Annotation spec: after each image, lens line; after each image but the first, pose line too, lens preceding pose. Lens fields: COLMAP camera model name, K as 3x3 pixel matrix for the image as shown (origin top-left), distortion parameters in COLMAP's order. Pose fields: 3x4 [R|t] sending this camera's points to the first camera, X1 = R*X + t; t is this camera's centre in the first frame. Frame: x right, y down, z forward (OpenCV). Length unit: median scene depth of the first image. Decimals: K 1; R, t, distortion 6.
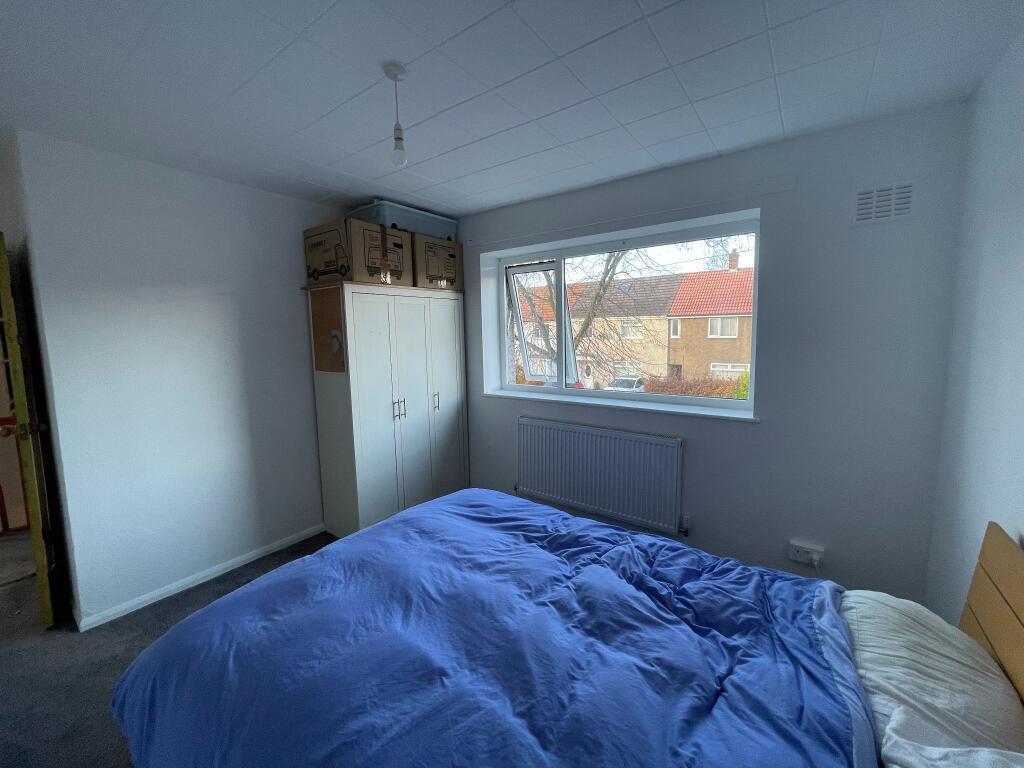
lens RADIAL K [[410.5, 0, 511.2], [0, 410.5, 382.0], [0, 0, 1]] dist [-0.002459, 0.000488]
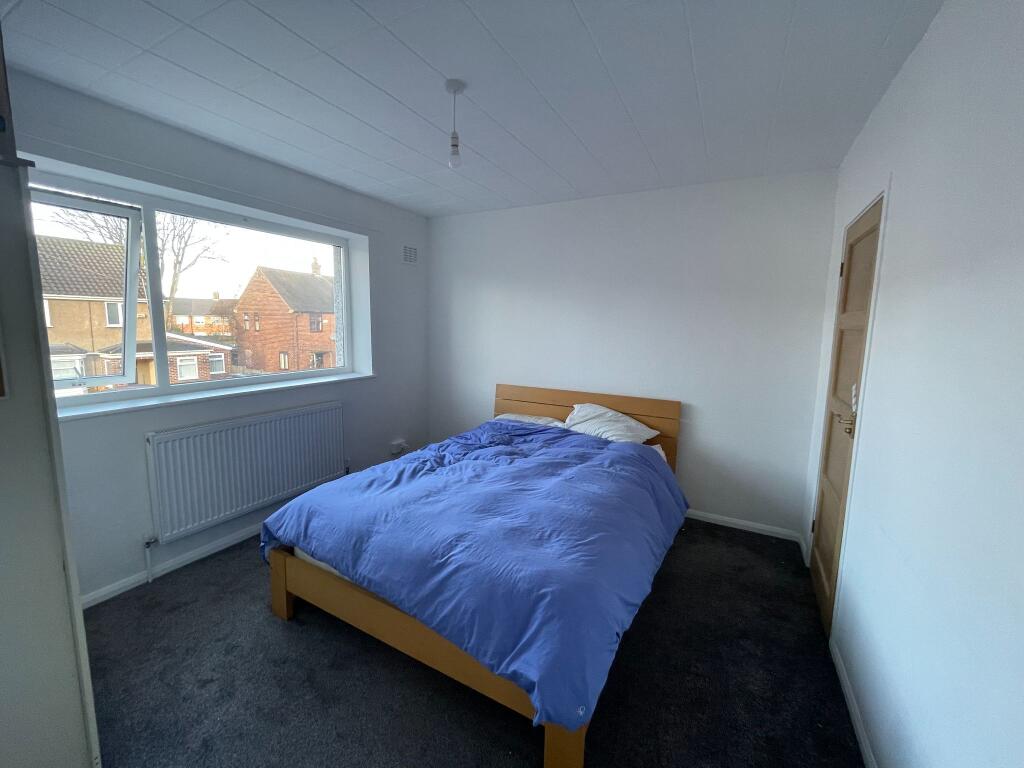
lens RADIAL K [[410.5, 0, 510.0], [0, 410.5, 377.2], [0, 0, 1]] dist [-0.002459, 0.000488]
pose [[-0.125637, -0.117809, 0.985057, -1.307656], [0.106967, 0.985527, 0.131508, -0.063910], [-0.986293, 0.121891, -0.111217, 0.890762]]
